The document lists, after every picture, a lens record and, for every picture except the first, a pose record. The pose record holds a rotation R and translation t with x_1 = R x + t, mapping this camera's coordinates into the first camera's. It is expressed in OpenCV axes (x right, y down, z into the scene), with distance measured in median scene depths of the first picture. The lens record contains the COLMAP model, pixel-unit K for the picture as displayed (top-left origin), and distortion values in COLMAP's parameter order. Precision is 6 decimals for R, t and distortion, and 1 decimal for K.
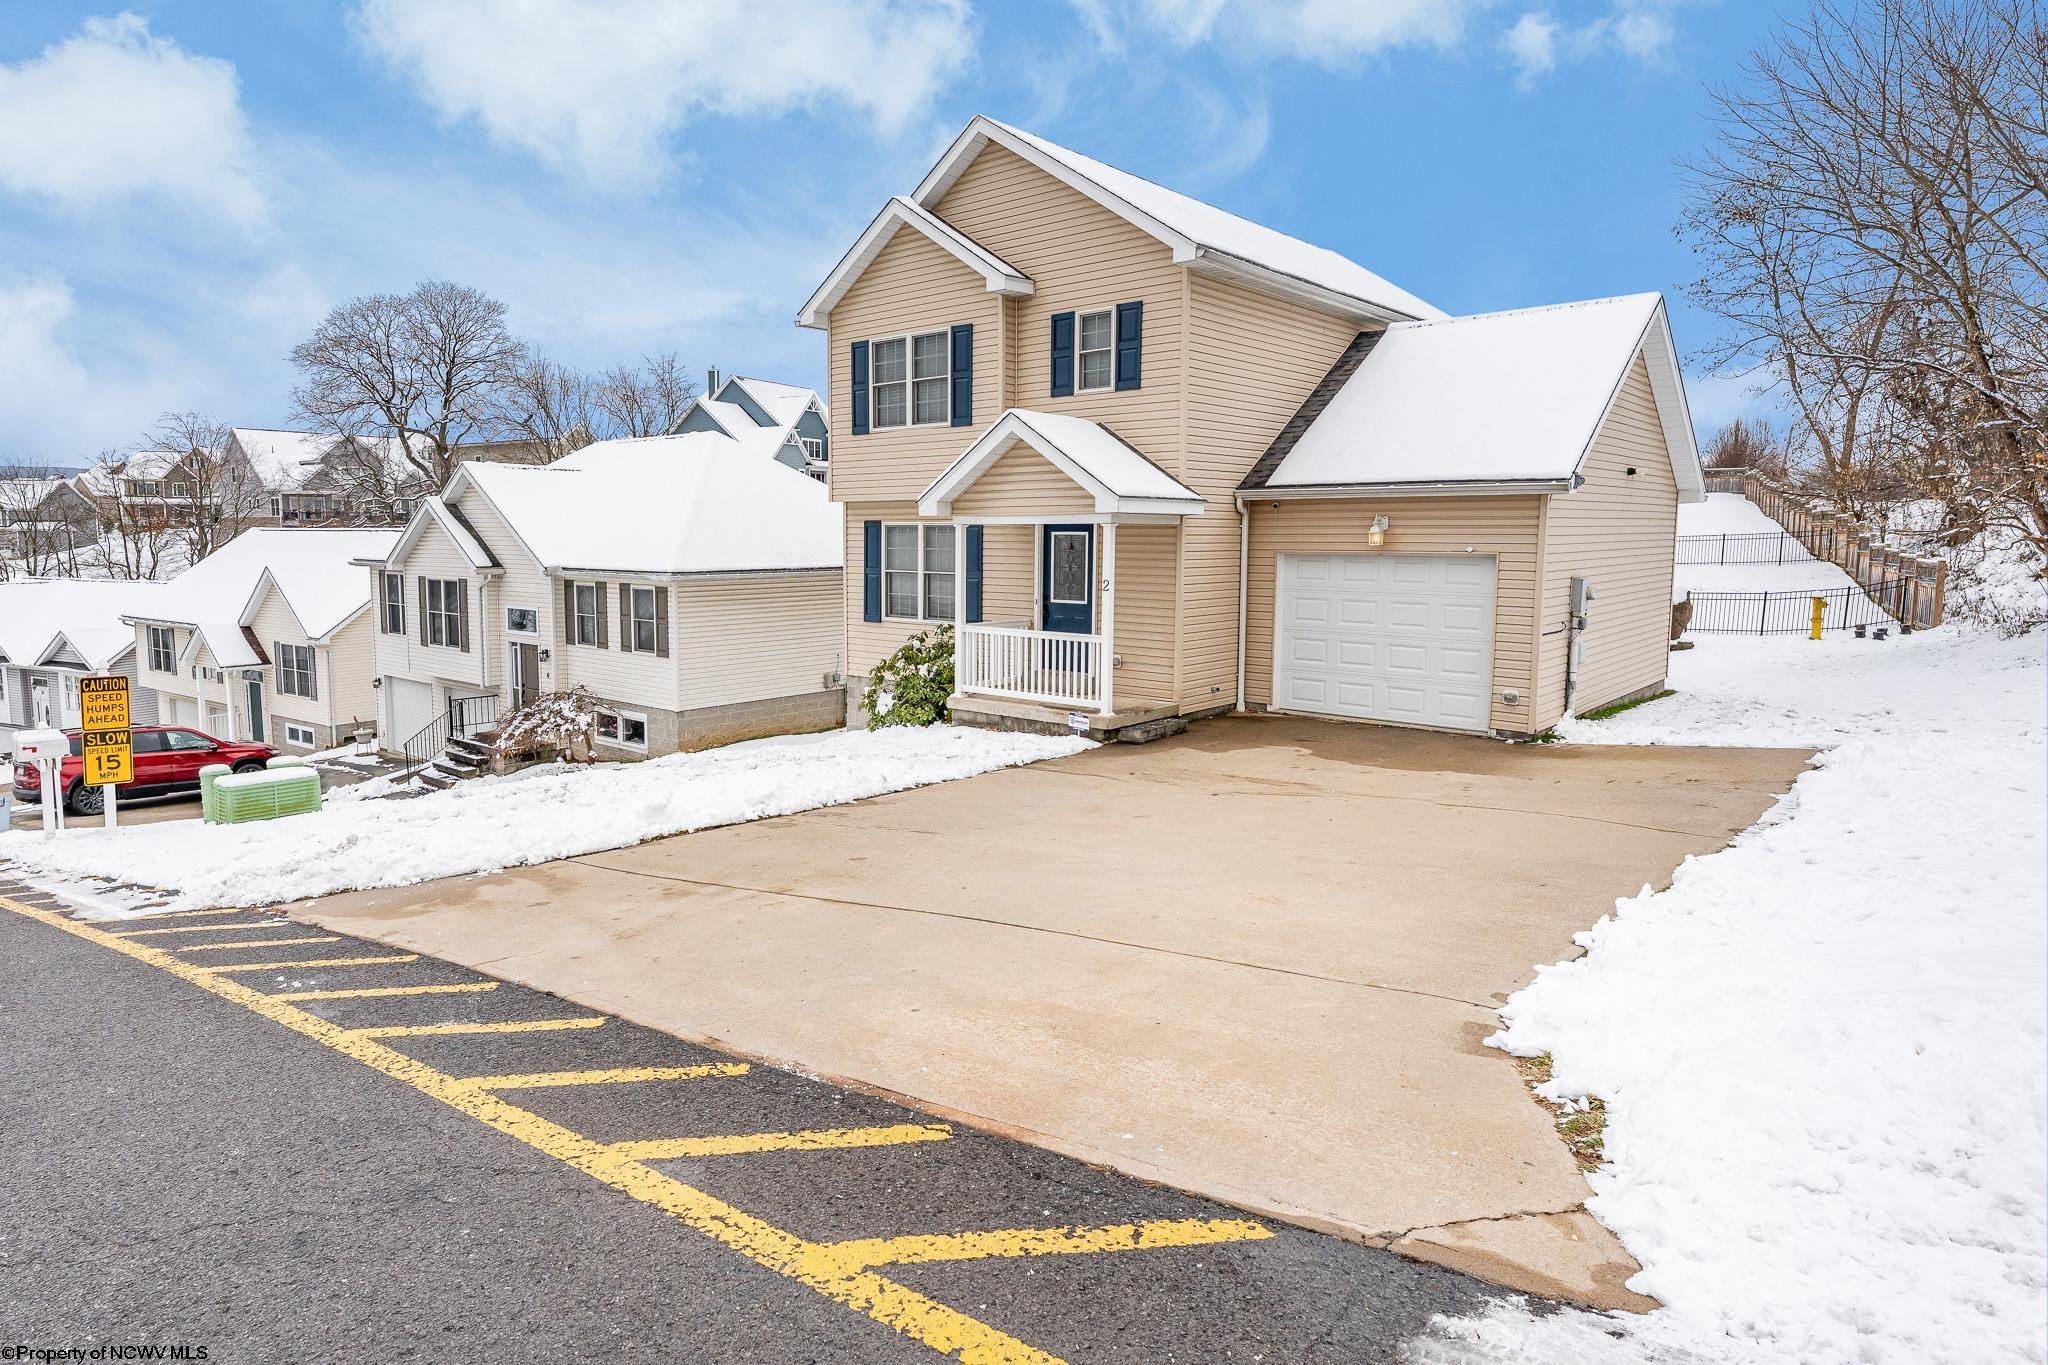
lens RADIAL K [[1084.2, 0, 984.4], [0, 1084.2, 652.8], [0, 0, 1]] dist [0.000153, -0.000409]
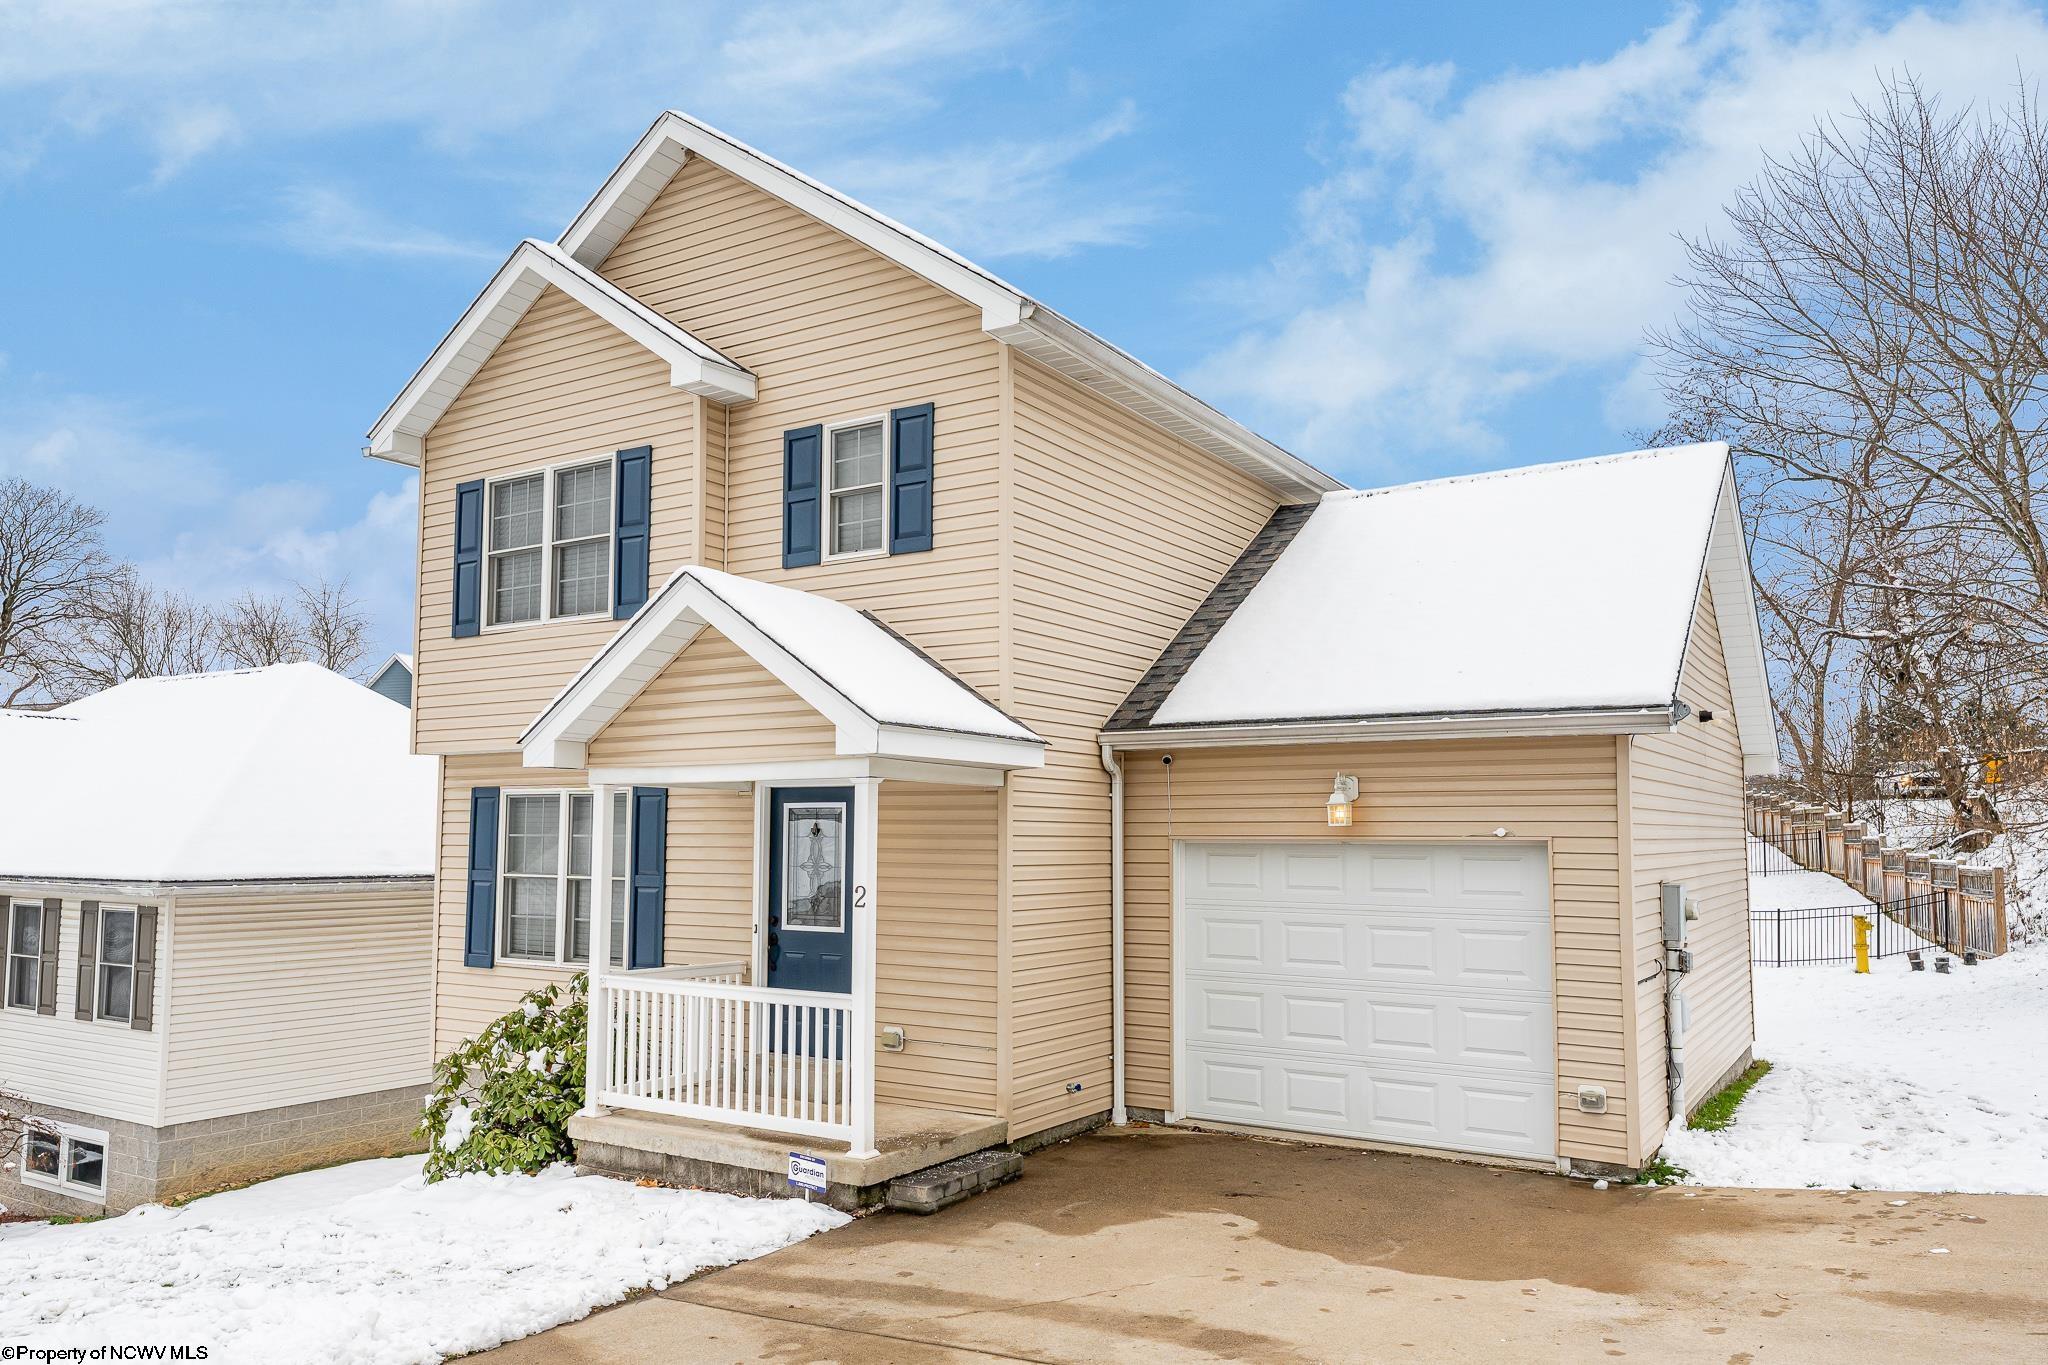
lens RADIAL K [[1361.5, 0, 1020.3], [0, 1361.5, 675.9], [0, 0, 1]] dist [0.006279, -0.001241]
pose [[0.986718, 0.023883, 0.160676, 0.070232], [0.013225, 0.974038, -0.225997, -0.014590], [-0.161902, 0.225121, 0.960785, 0.292614]]
